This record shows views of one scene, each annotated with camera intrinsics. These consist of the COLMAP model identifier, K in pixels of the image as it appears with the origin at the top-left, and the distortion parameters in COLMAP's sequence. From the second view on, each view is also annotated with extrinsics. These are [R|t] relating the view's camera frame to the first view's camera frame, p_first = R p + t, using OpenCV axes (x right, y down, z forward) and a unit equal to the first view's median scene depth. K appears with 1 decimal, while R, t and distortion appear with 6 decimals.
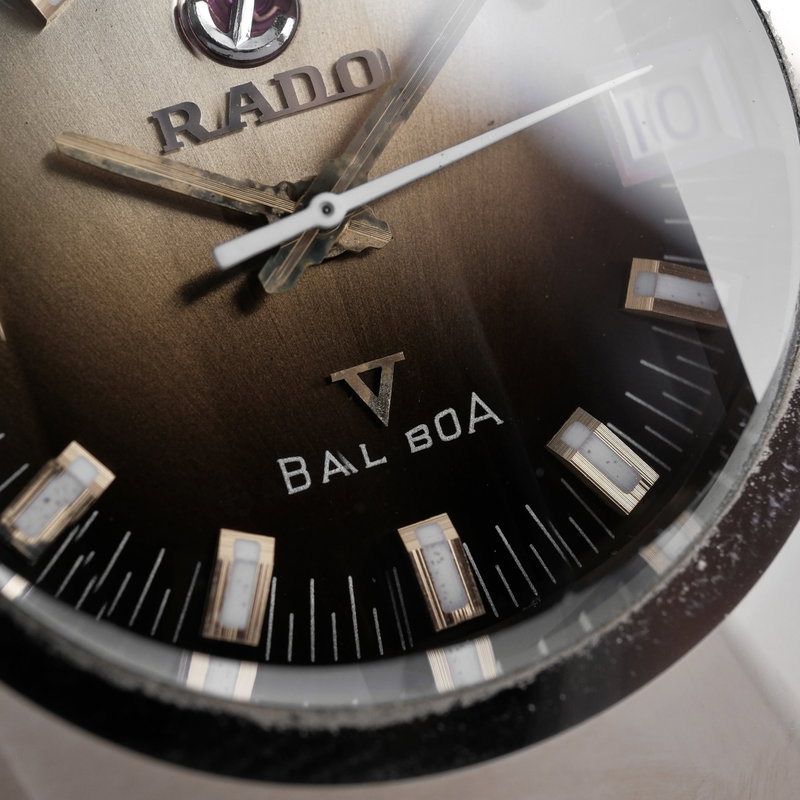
lens RADIAL K [[1542.8, 0, 417.6], [0, 1542.8, 396.2], [0, 0, 1]] dist [0.068752, -0.040328]
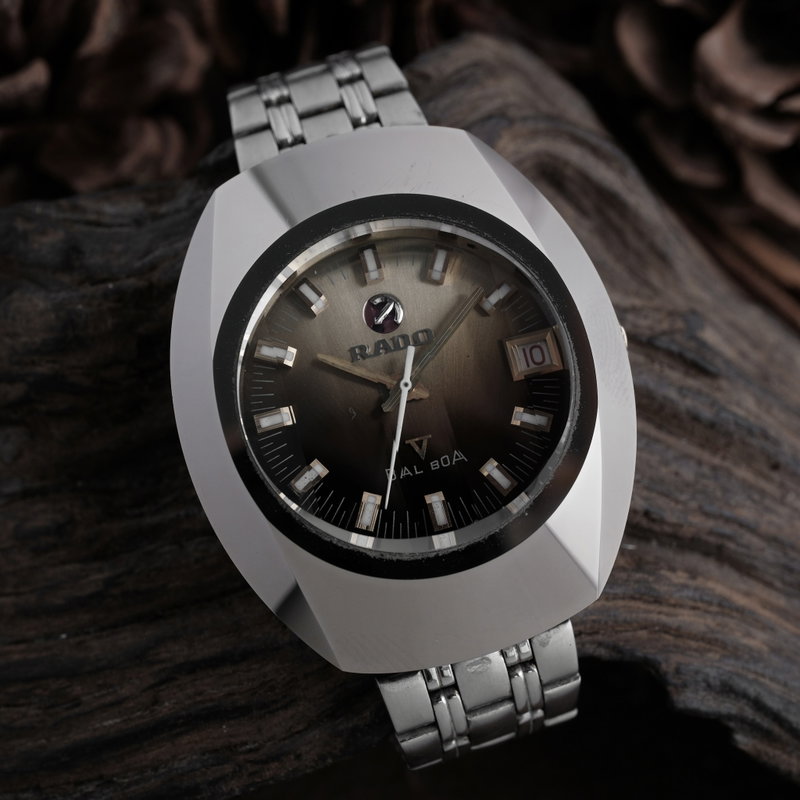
lens RADIAL K [[1542.8, 0, 417.6], [0, 1542.8, 396.2], [0, 0, 1]] dist [0.068752, -0.040328]
pose [[0.995703, 0.053096, -0.075875, 0.183010], [-0.061351, 0.991928, -0.110974, 0.224433], [0.069370, 0.115152, 0.990923, -1.885123]]
